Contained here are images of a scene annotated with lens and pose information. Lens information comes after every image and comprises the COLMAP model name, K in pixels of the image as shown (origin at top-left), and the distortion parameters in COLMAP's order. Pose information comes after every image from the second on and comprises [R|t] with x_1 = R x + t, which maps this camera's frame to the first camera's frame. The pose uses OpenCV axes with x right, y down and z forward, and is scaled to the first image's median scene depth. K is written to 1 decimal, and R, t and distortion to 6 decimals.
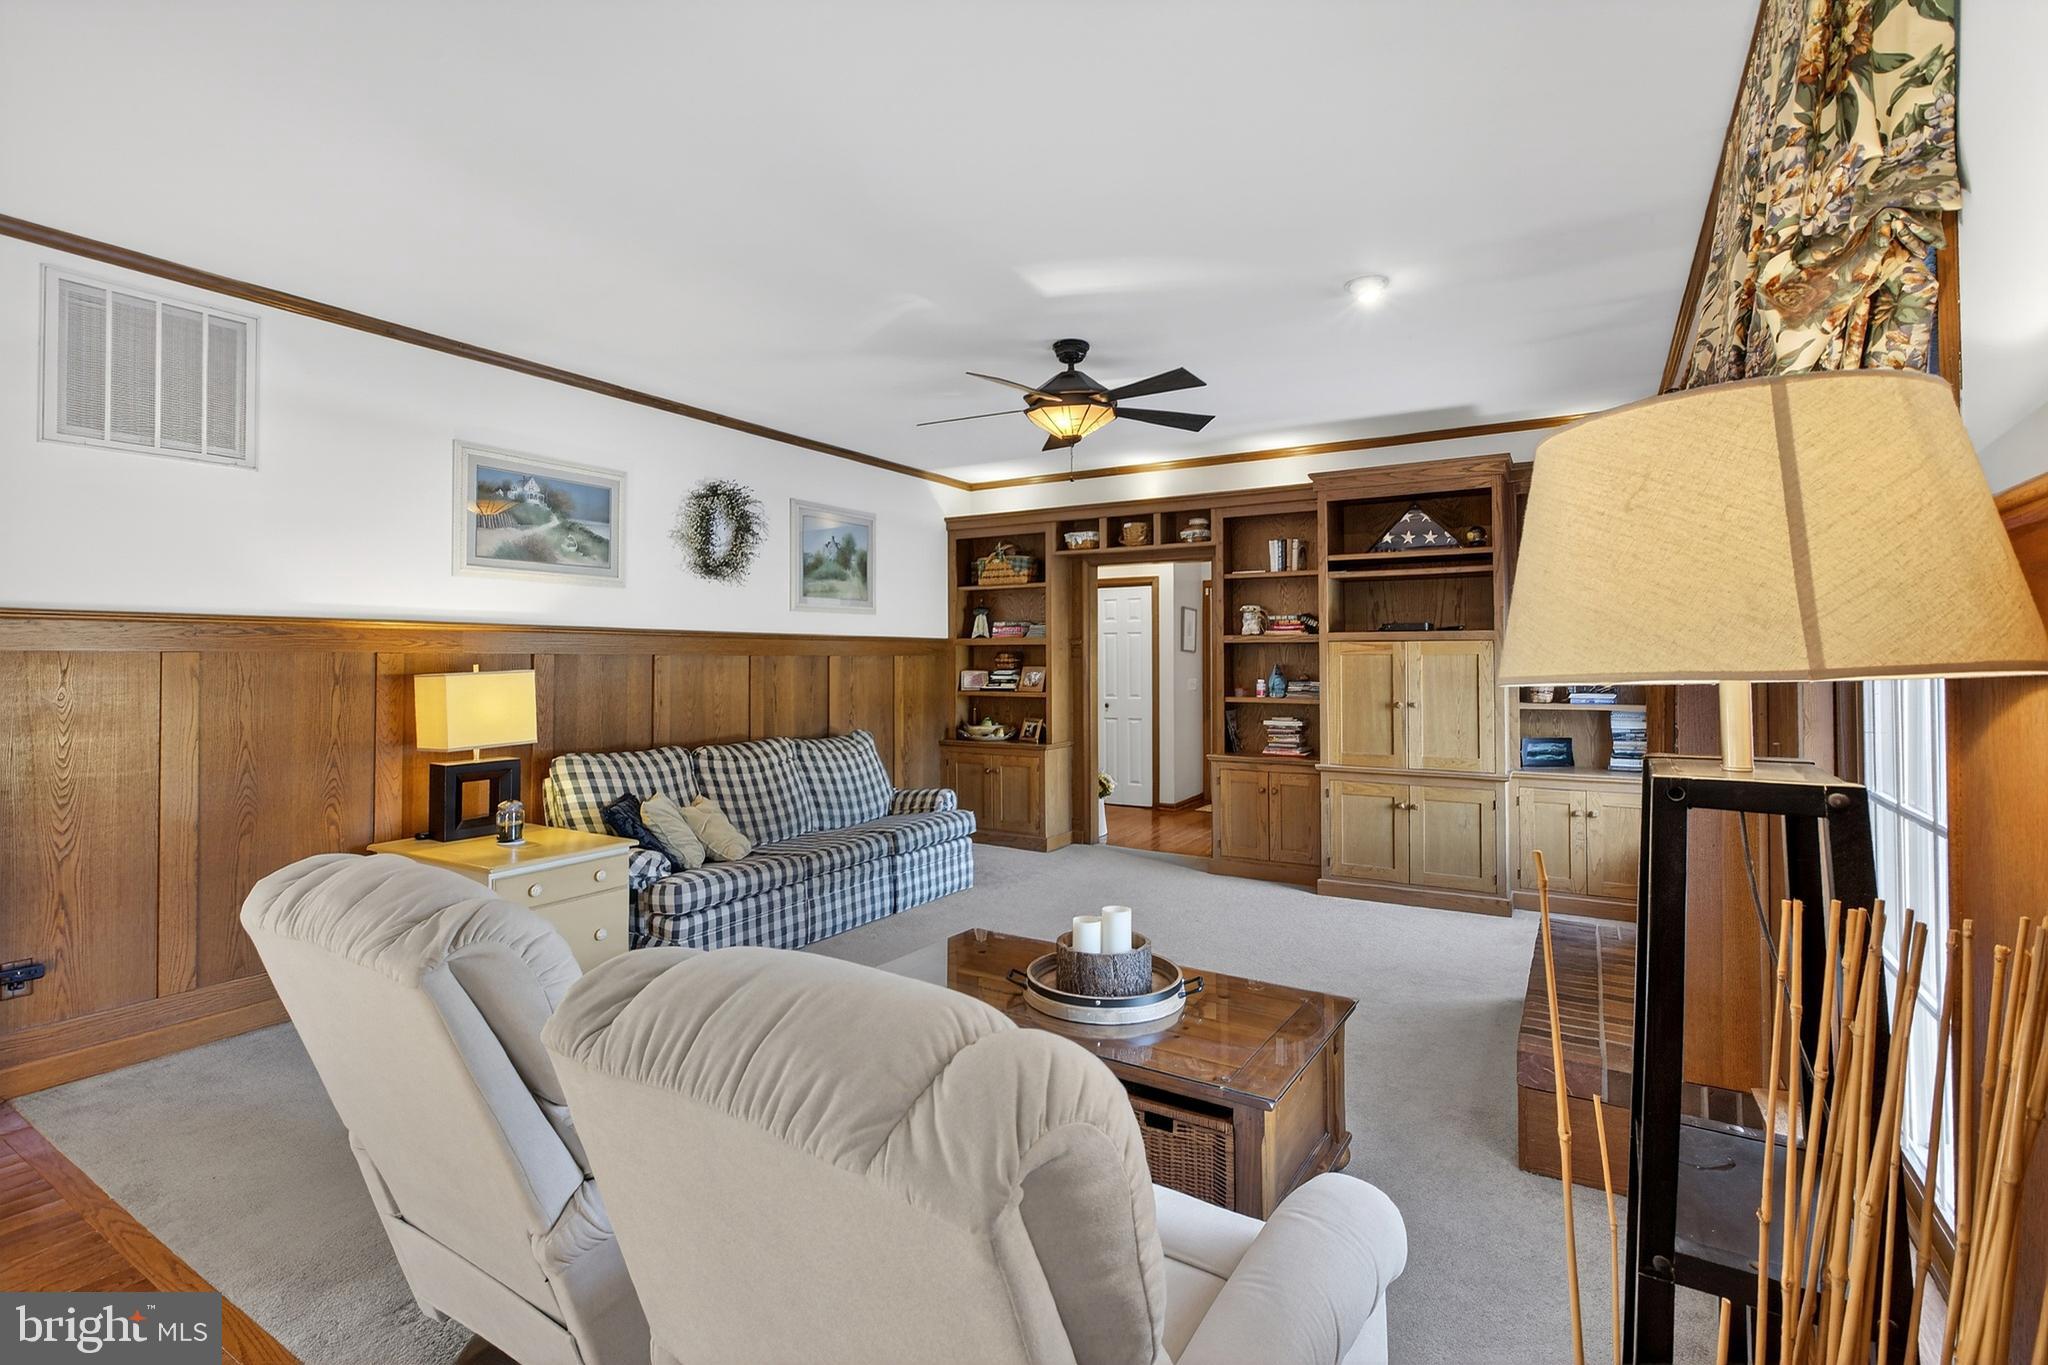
lens RADIAL K [[940.3, 0, 1022.6], [0, 940.3, 639.1], [0, 0, 1]] dist [-0.005506, 0.005124]
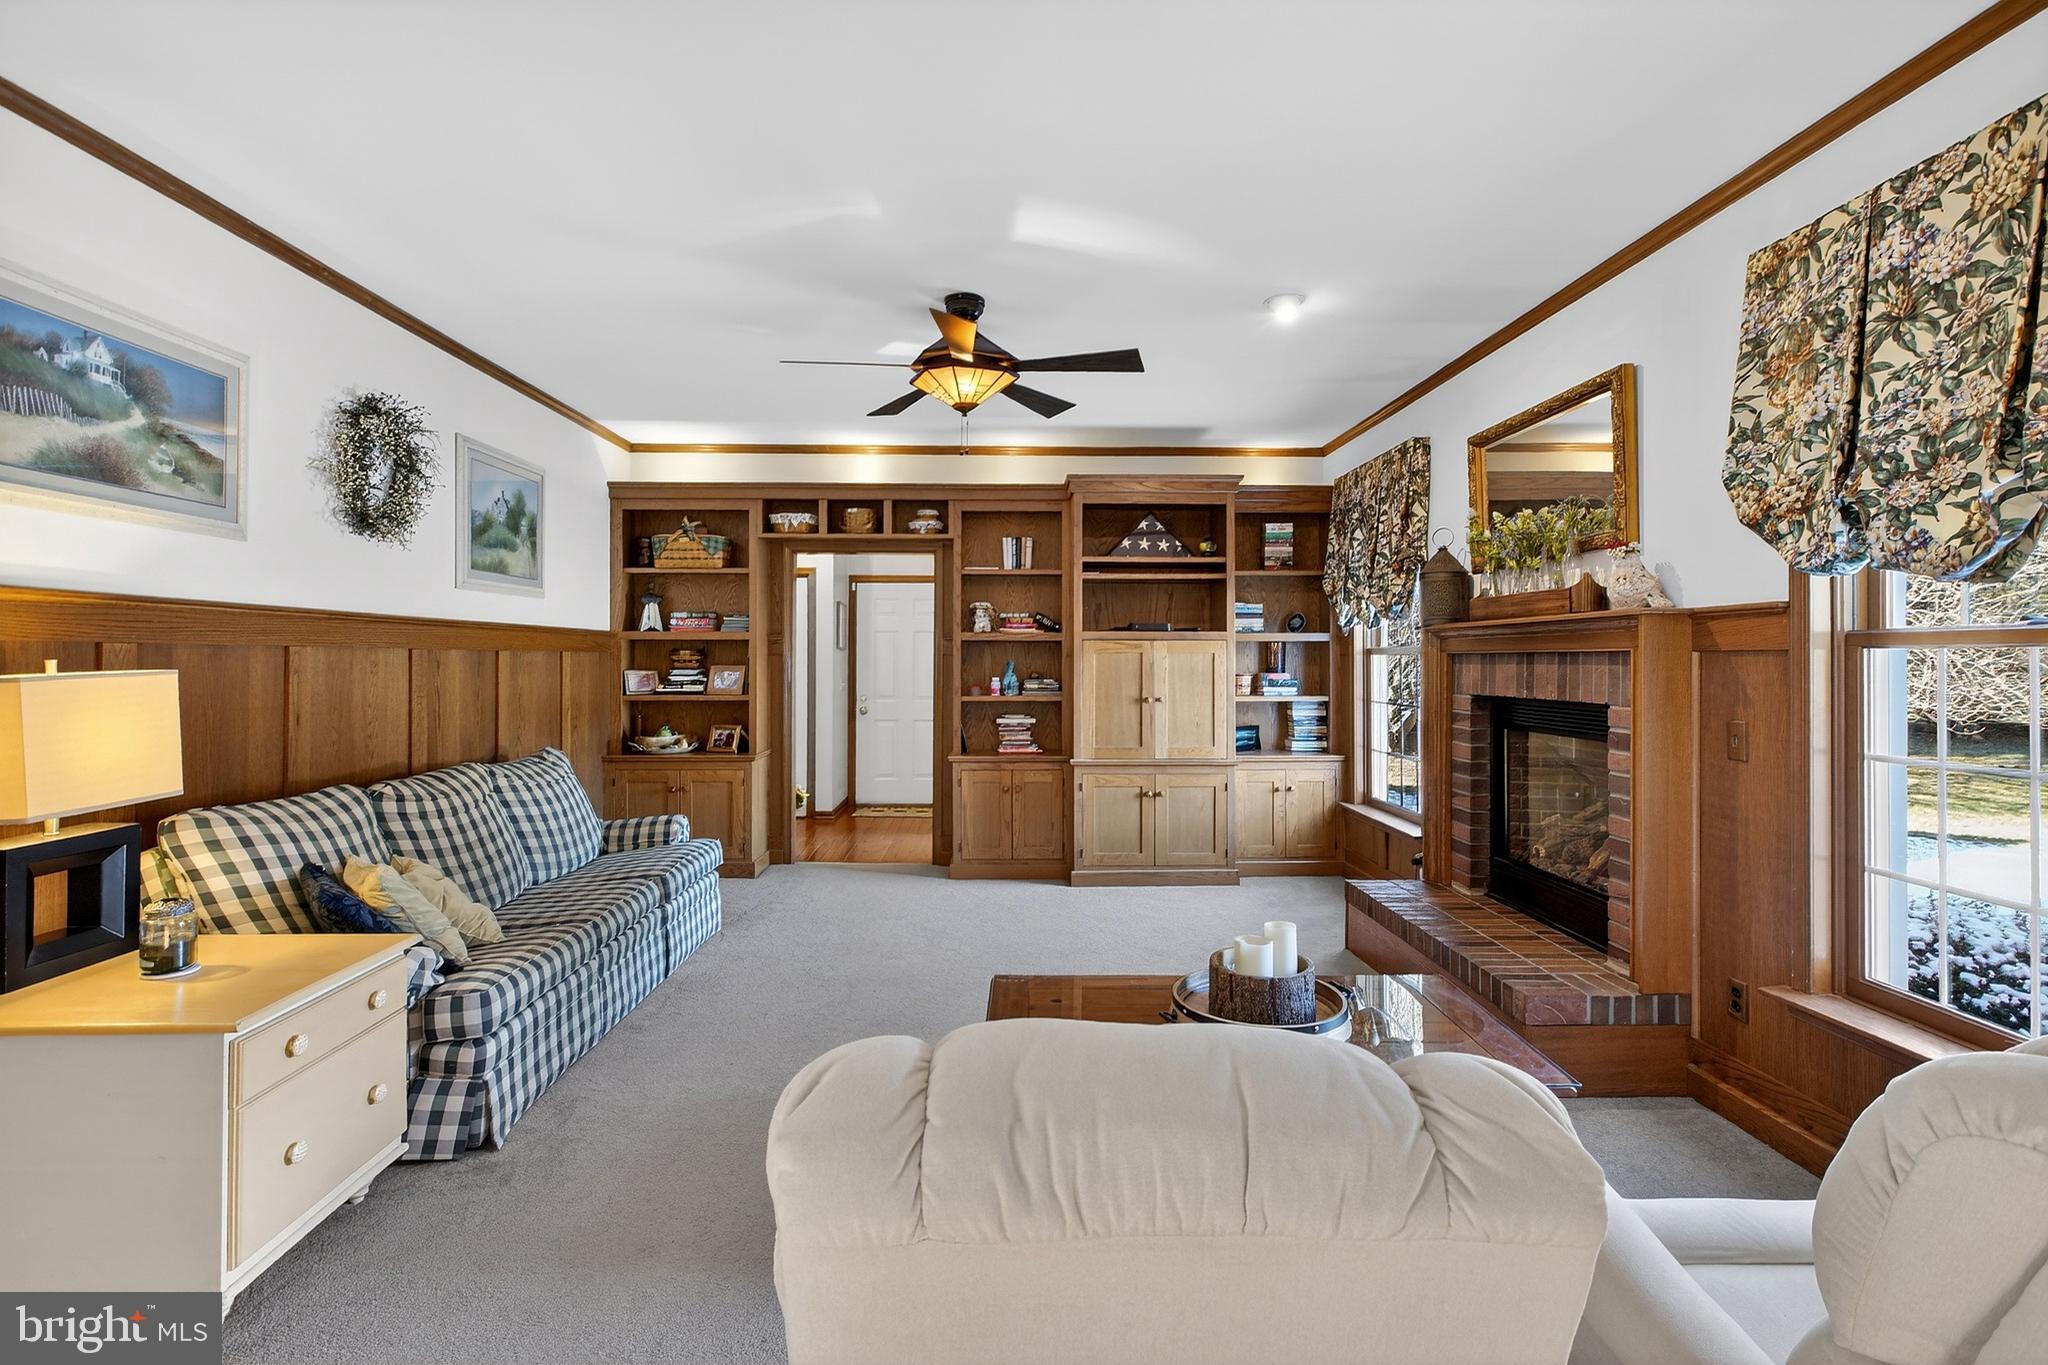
lens RADIAL K [[940.3, 0, 1016.7], [0, 940.3, 649.0], [0, 0, 1]] dist [-0.005506, 0.005124]
pose [[0.845252, 0.008242, 0.534305, -0.310818], [-0.014223, 0.999874, 0.007077, 0.006656], [-0.534179, -0.013581, 0.845262, 0.182589]]
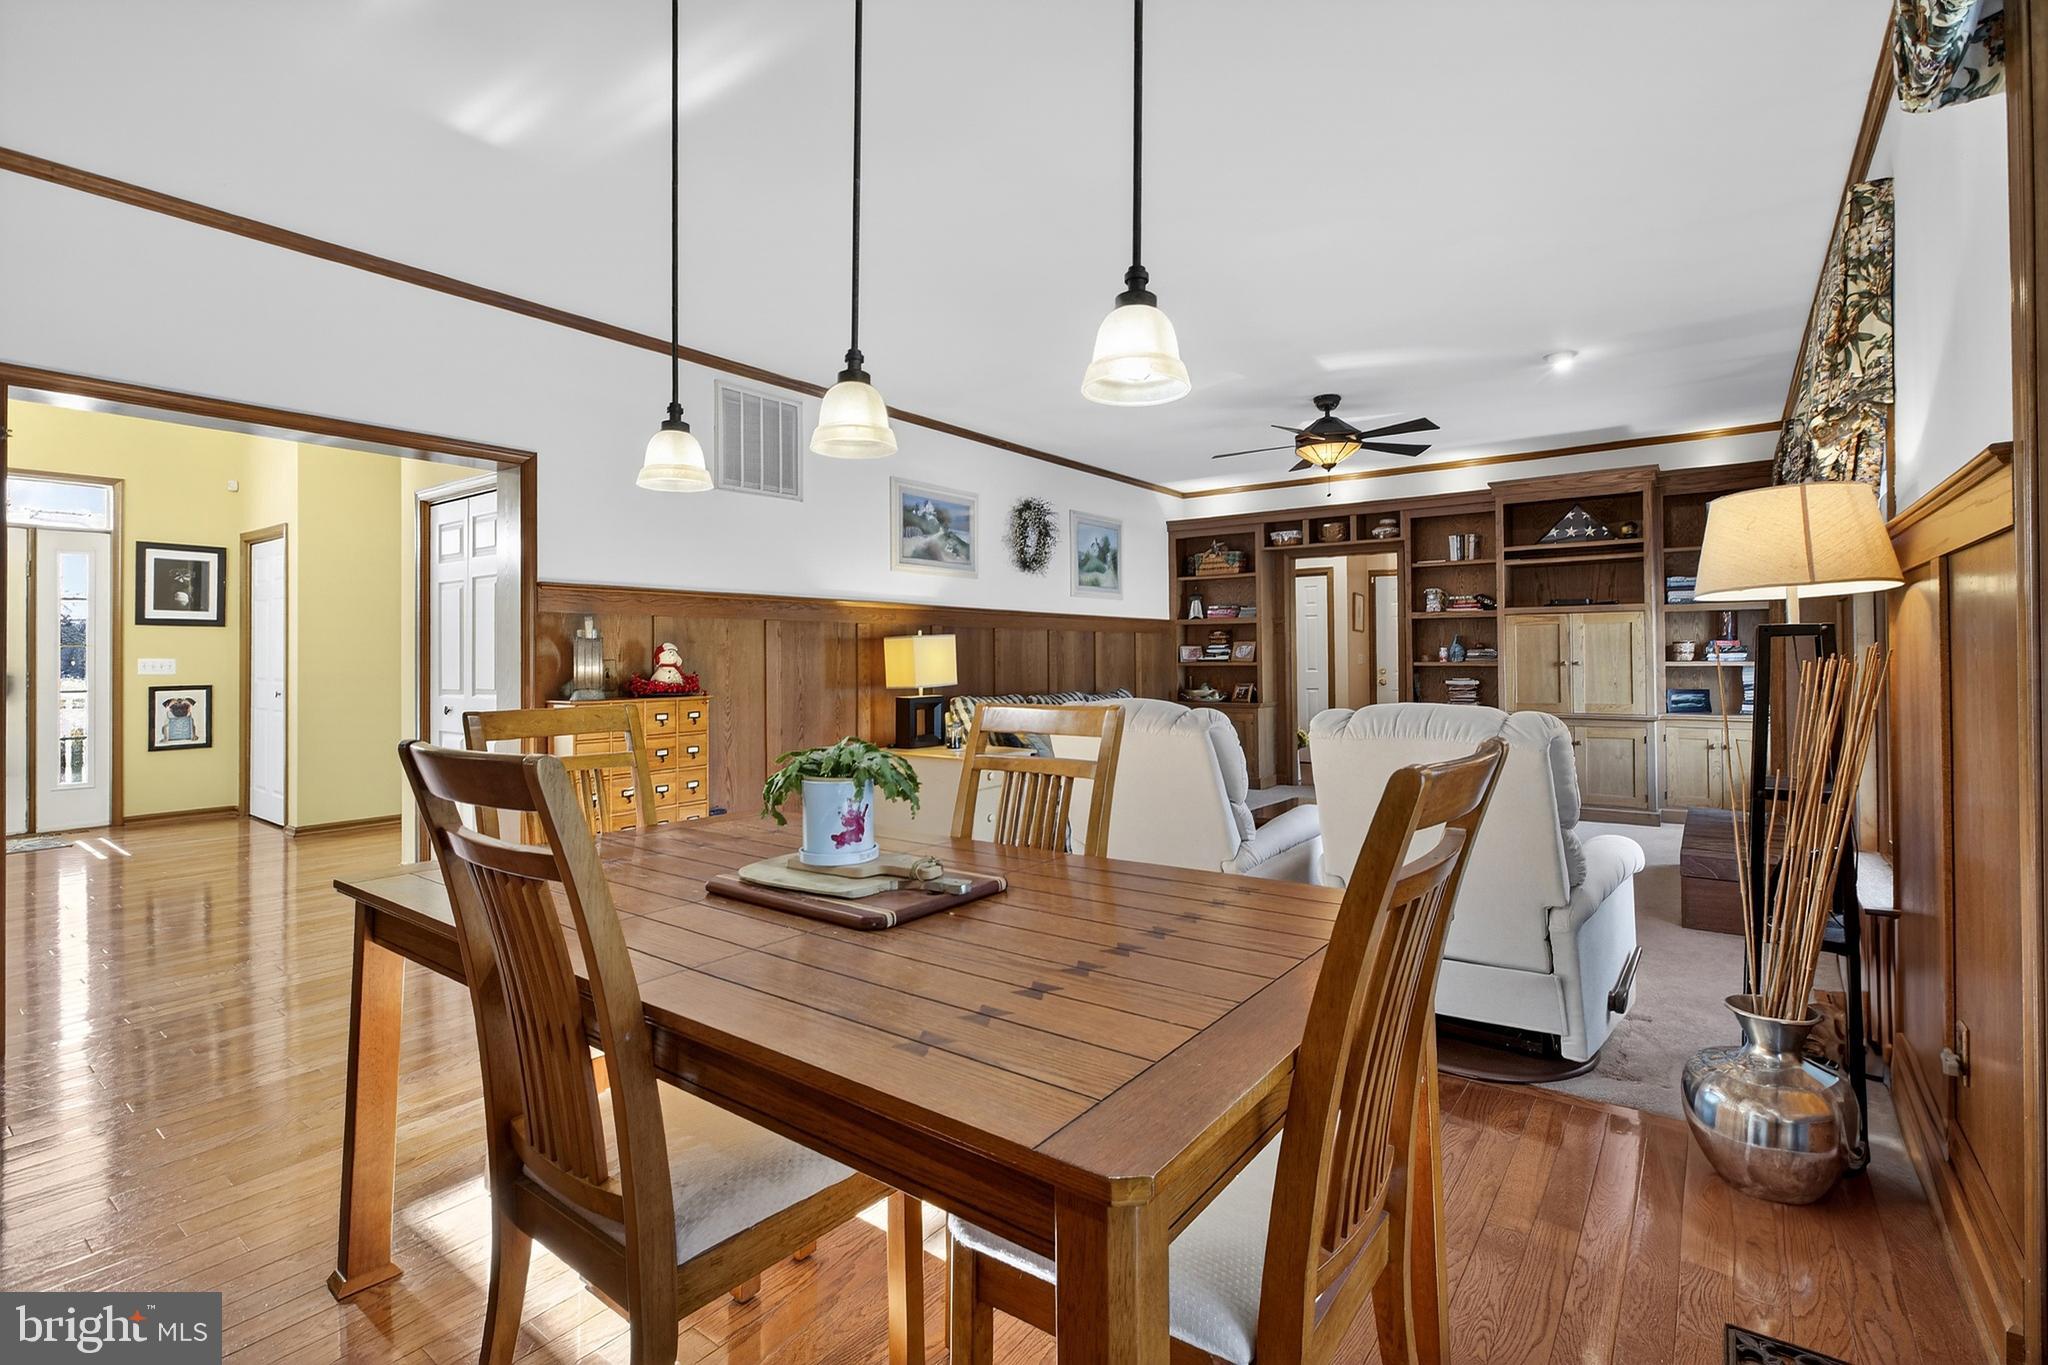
lens RADIAL K [[940.3, 0, 1031.1], [0, 940.3, 645.4], [0, 0, 1]] dist [-0.005506, 0.005124]
pose [[0.996038, -0.006784, -0.088664, -0.217359], [0.007676, 0.999923, 0.009722, 0.028695], [0.088591, -0.010364, 0.996014, -0.347513]]
